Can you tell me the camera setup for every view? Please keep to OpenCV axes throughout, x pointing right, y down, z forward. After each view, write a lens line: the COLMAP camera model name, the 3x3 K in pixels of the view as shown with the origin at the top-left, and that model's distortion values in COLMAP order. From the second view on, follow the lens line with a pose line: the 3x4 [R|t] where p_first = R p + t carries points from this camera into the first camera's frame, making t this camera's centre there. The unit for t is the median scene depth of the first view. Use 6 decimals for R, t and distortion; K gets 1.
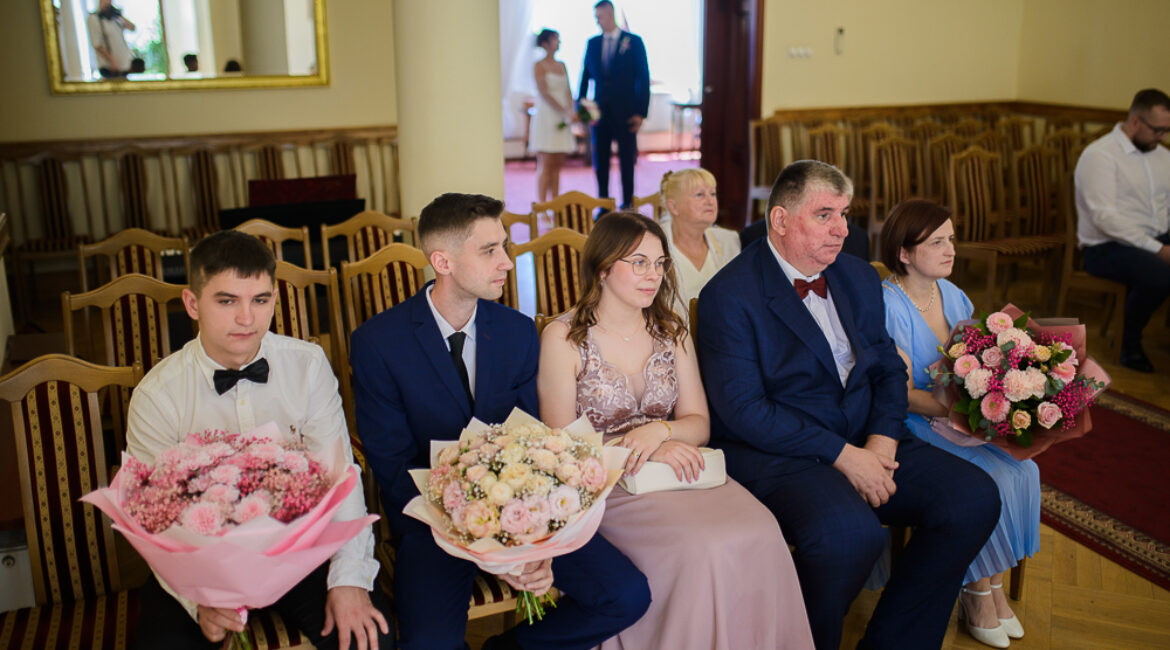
lens RADIAL K [[1145.2, 0, 585.0], [0, 1145.2, 325.0], [0, 0, 1]] dist [-0.018222, -0.004080]
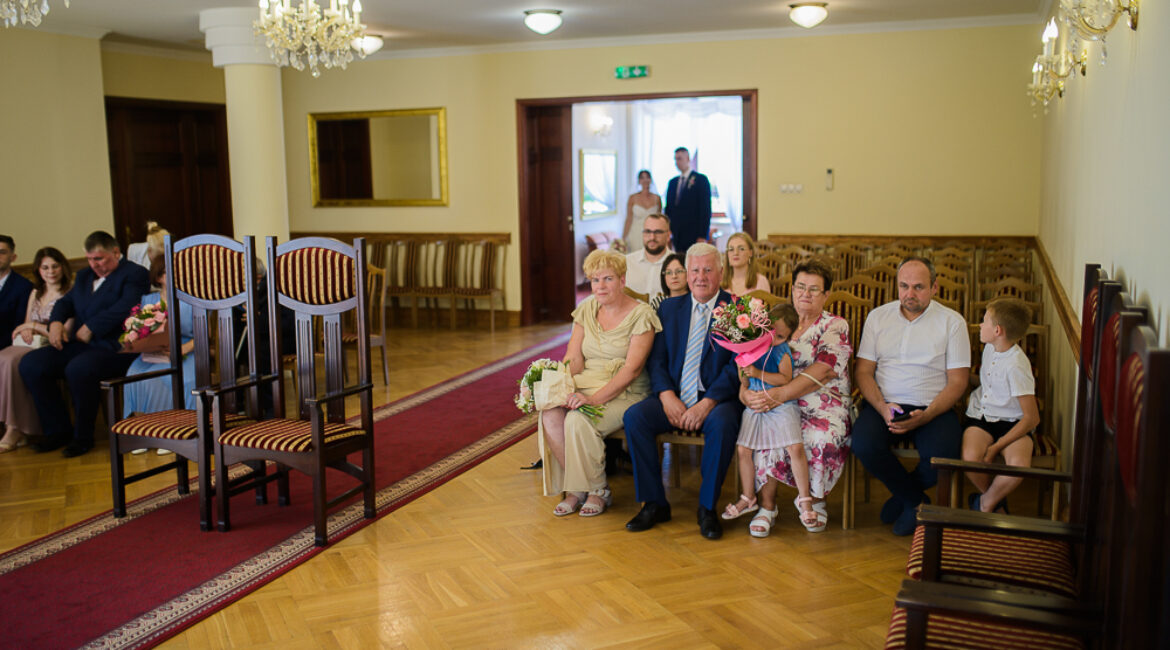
lens RADIAL K [[1145.2, 0, 585.0], [0, 1145.2, 325.0], [0, 0, 1]] dist [-0.018222, -0.004080]
pose [[0.731356, 0.088326, -0.676252, 0.849630], [-0.163755, 0.985313, -0.048407, 0.000505], [0.662044, 0.146143, 0.735078, -0.023203]]
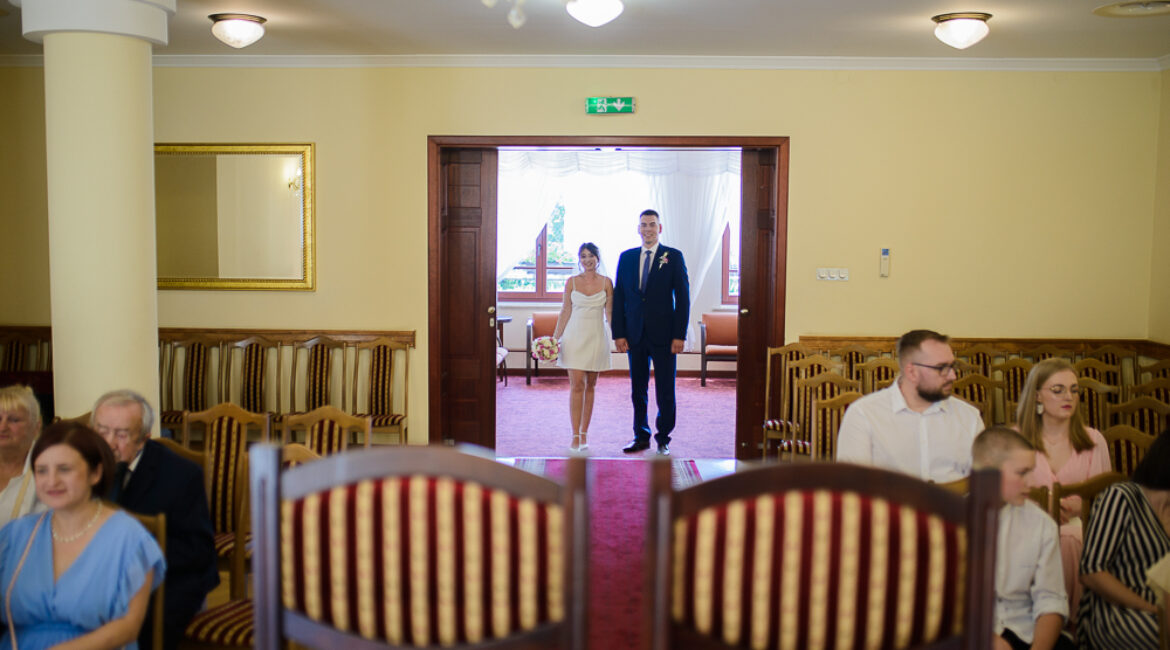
lens RADIAL K [[1145.2, 0, 585.0], [0, 1145.2, 325.0], [0, 0, 1]] dist [-0.018222, -0.004080]
pose [[0.911857, 0.048882, -0.407587, 0.371423], [-0.120075, 0.981221, -0.150956, -0.039596], [0.392554, 0.186591, 0.900602, 0.119577]]
